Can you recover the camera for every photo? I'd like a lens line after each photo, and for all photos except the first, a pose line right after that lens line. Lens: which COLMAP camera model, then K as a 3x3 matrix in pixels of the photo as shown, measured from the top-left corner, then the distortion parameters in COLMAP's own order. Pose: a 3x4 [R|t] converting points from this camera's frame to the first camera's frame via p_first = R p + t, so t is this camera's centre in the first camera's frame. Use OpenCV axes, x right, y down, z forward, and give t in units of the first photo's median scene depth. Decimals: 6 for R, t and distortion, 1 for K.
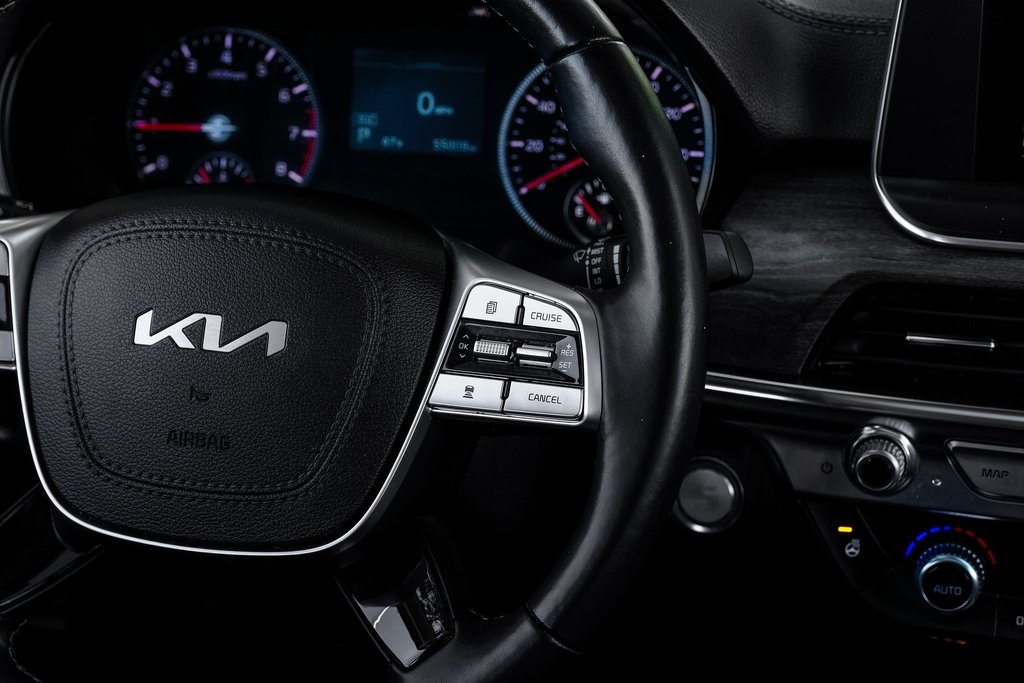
lens RADIAL K [[2415.2, 0, 458.6], [0, 2415.2, 336.3], [0, 0, 1]] dist [0.074438, 0.000000]
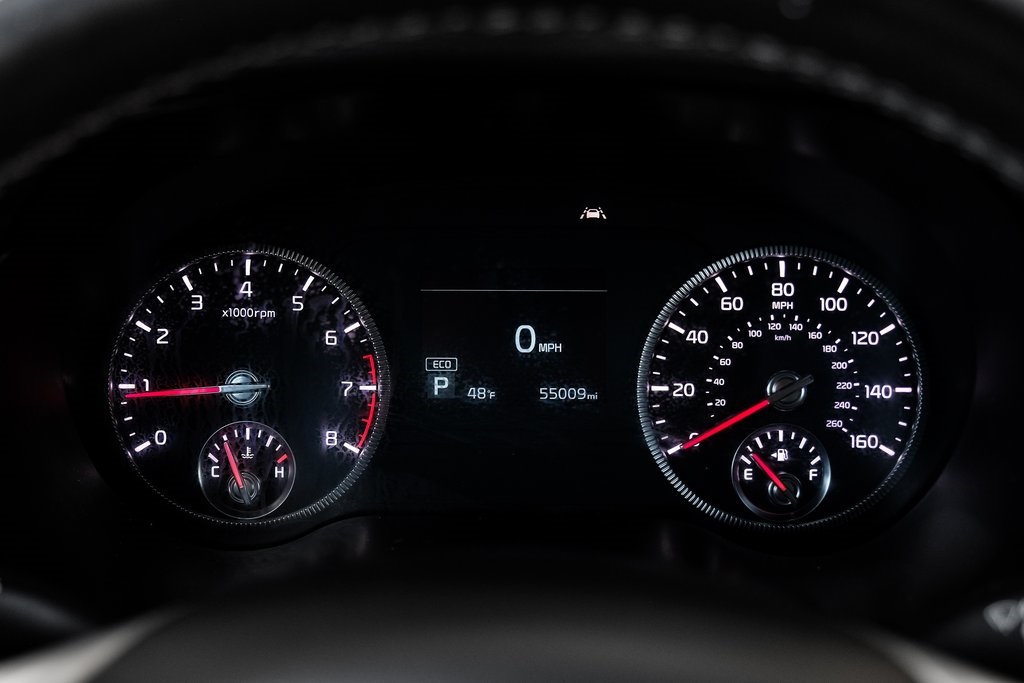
lens RADIAL K [[1225.8, 0, 472.1], [0, 1225.8, 366.9], [0, 0, 1]] dist [0.001643, 0.000000]
pose [[0.979106, -0.053261, 0.196253, -0.105068], [0.063240, 0.996986, -0.044936, -0.072616], [-0.193268, 0.056408, 0.979523, 0.640191]]
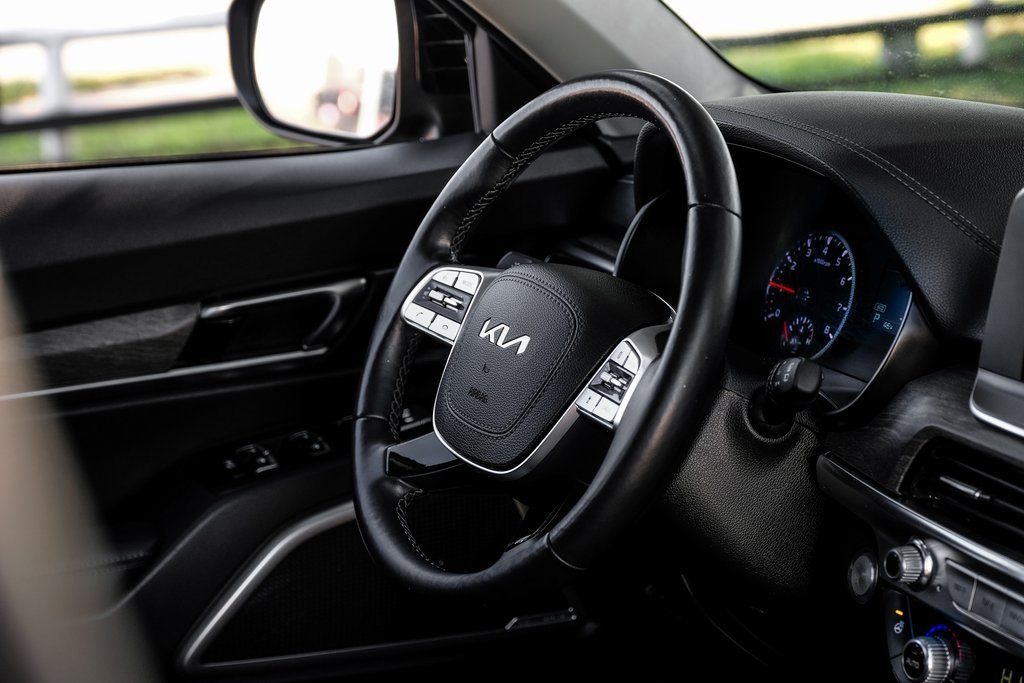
lens RADIAL K [[2415.2, 0, 505.8], [0, 2415.2, 343.9], [0, 0, 1]] dist [0.074438, 0.000000]
pose [[0.650850, 0.197478, -0.733074, 0.875690], [-0.313122, 0.949453, -0.022234, 0.031198], [0.691628, 0.244012, 0.679786, -0.112225]]
